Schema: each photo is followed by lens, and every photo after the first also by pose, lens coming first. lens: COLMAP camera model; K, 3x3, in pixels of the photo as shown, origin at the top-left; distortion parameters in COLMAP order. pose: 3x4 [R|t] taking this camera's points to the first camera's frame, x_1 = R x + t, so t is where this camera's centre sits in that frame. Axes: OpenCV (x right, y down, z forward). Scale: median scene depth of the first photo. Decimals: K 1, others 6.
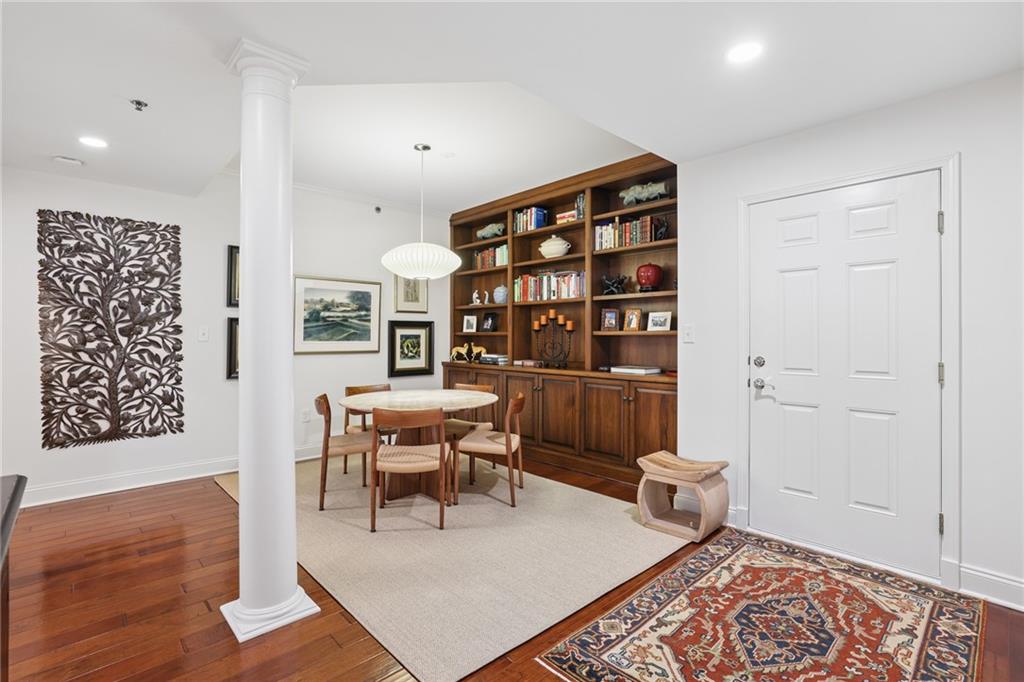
lens RADIAL K [[484.2, 0, 525.9], [0, 484.2, 345.2], [0, 0, 1]] dist [-0.035302, -0.000030]
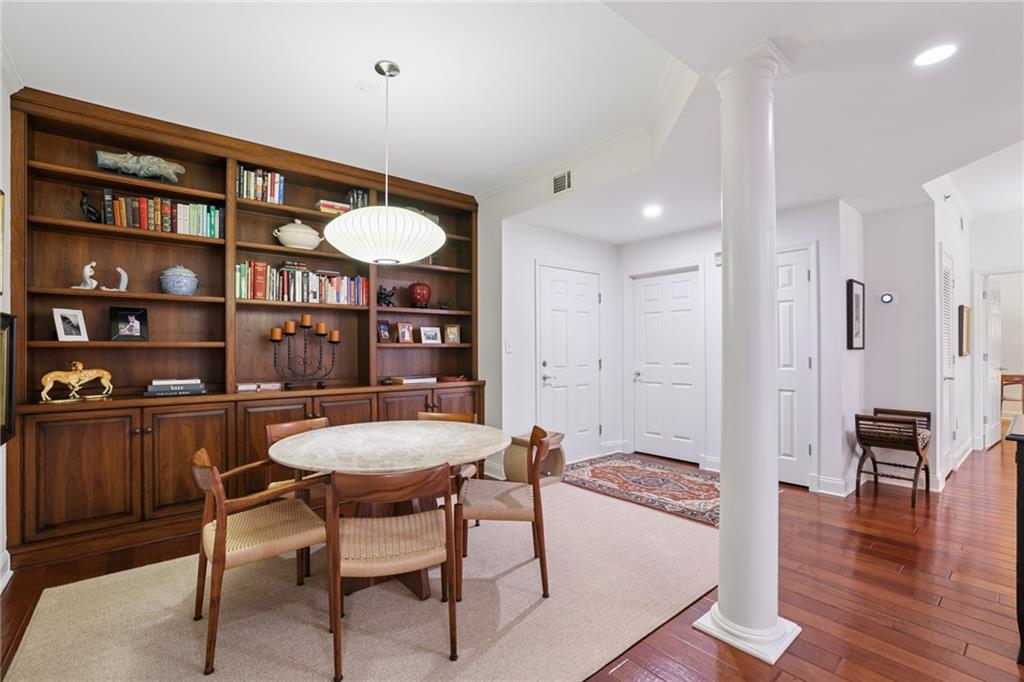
lens RADIAL K [[459.3, 0, 506.1], [0, 459.3, 347.8], [0, 0, 1]] dist [-0.030875, 0.009626]
pose [[0.074031, -0.009222, 0.997213, -0.676000], [0.012979, 0.999881, 0.008284, -0.022189], [-0.997171, 0.012330, 0.074142, 0.627743]]
